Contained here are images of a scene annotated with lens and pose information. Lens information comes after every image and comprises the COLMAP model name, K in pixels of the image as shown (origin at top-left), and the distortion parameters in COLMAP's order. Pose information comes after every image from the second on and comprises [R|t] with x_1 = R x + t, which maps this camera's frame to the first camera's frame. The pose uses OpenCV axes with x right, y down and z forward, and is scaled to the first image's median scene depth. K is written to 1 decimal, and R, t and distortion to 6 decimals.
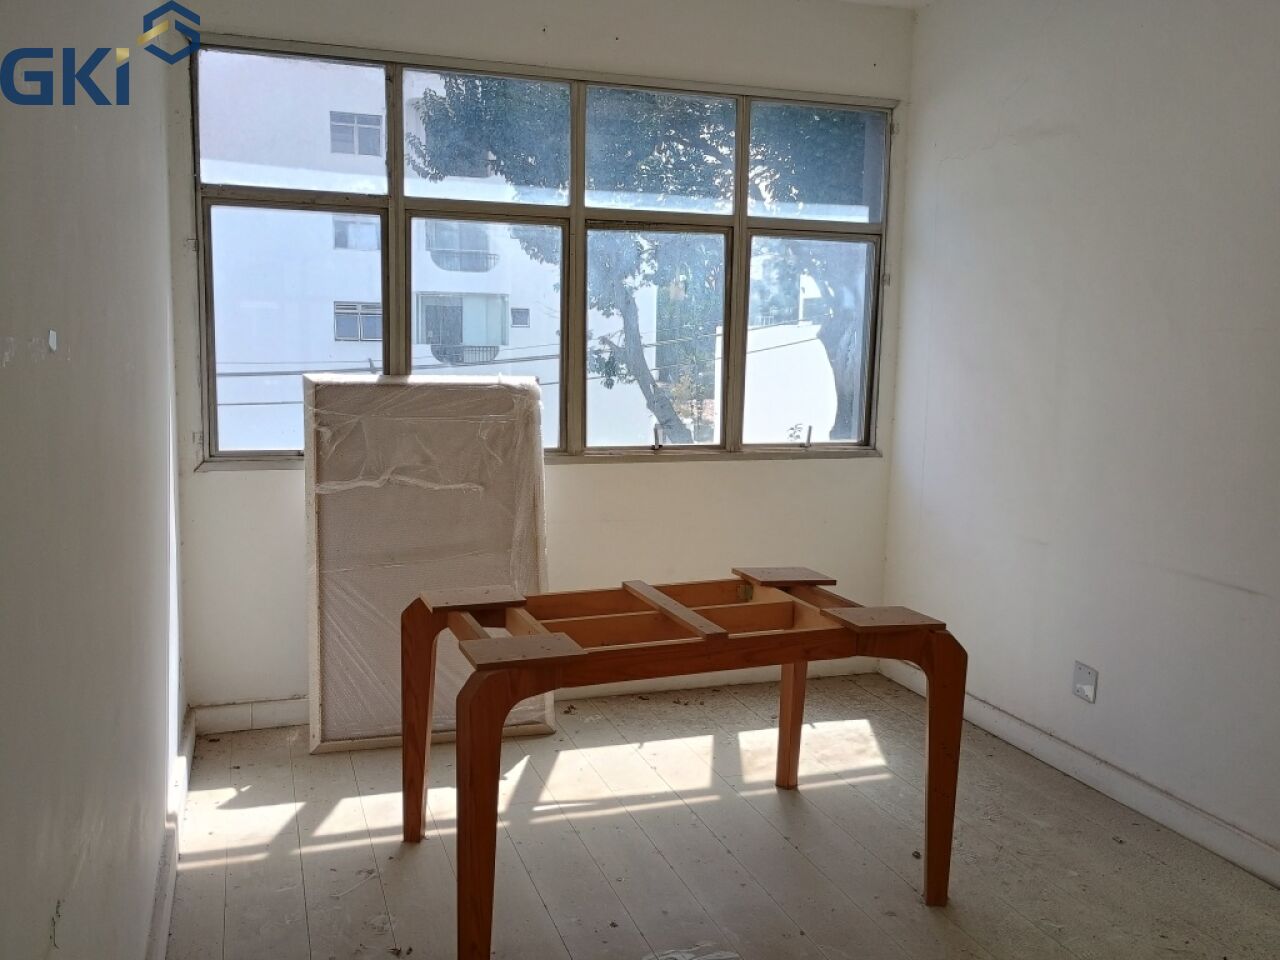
lens RADIAL K [[1115.6, 0, 640.0], [0, 1115.6, 480.0], [0, 0, 1]] dist [0.065170, -0.072255]
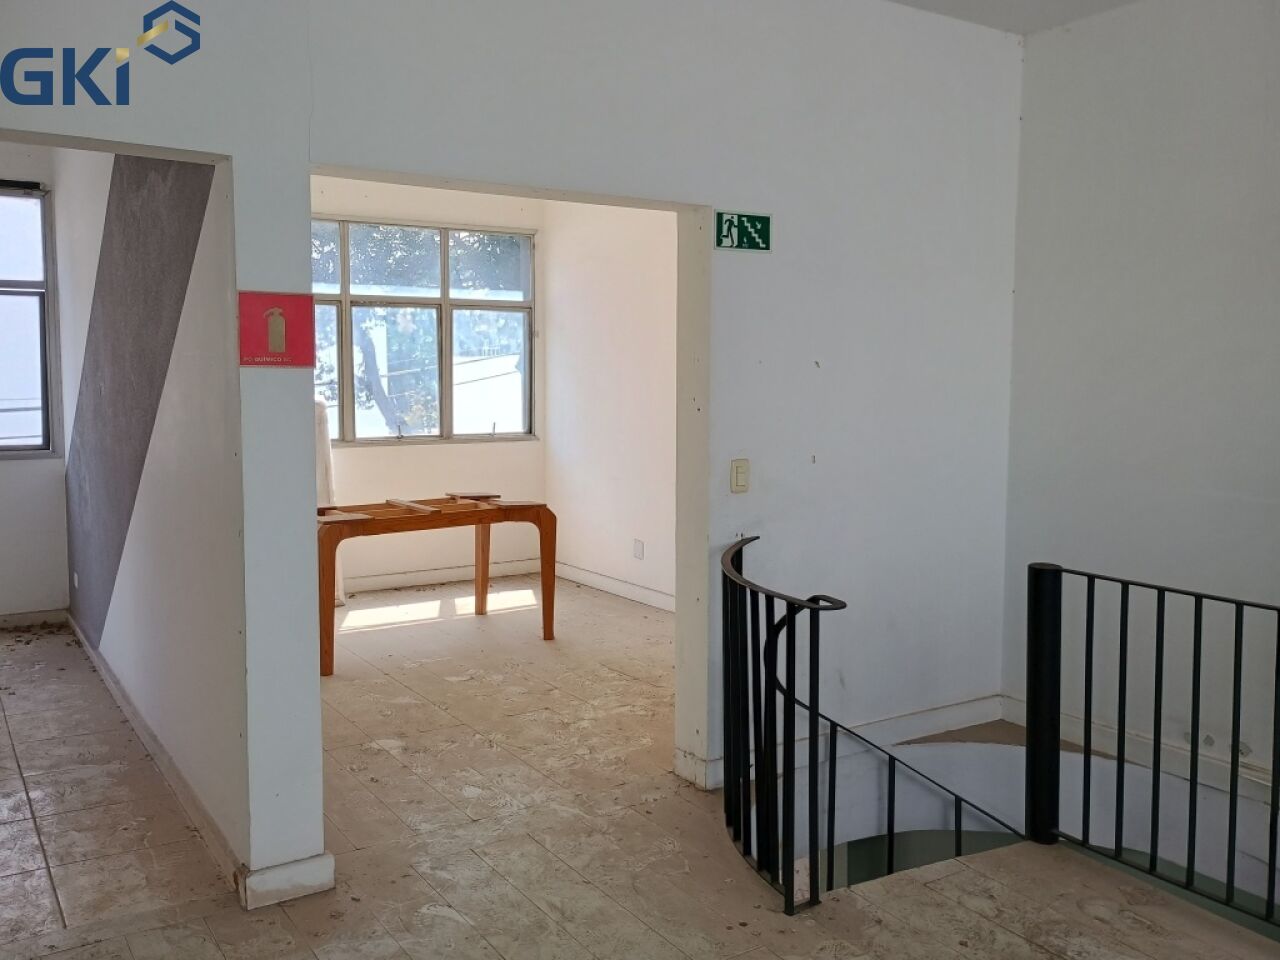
lens RADIAL K [[1117.3, 0, 638.1], [0, 1117.3, 463.1], [0, 0, 1]] dist [0.085388, -0.074276]
pose [[0.972253, -0.036585, 0.231053, -0.027157], [0.046028, 0.998305, -0.035614, 0.084514], [-0.229358, 0.045261, 0.972289, -0.688590]]
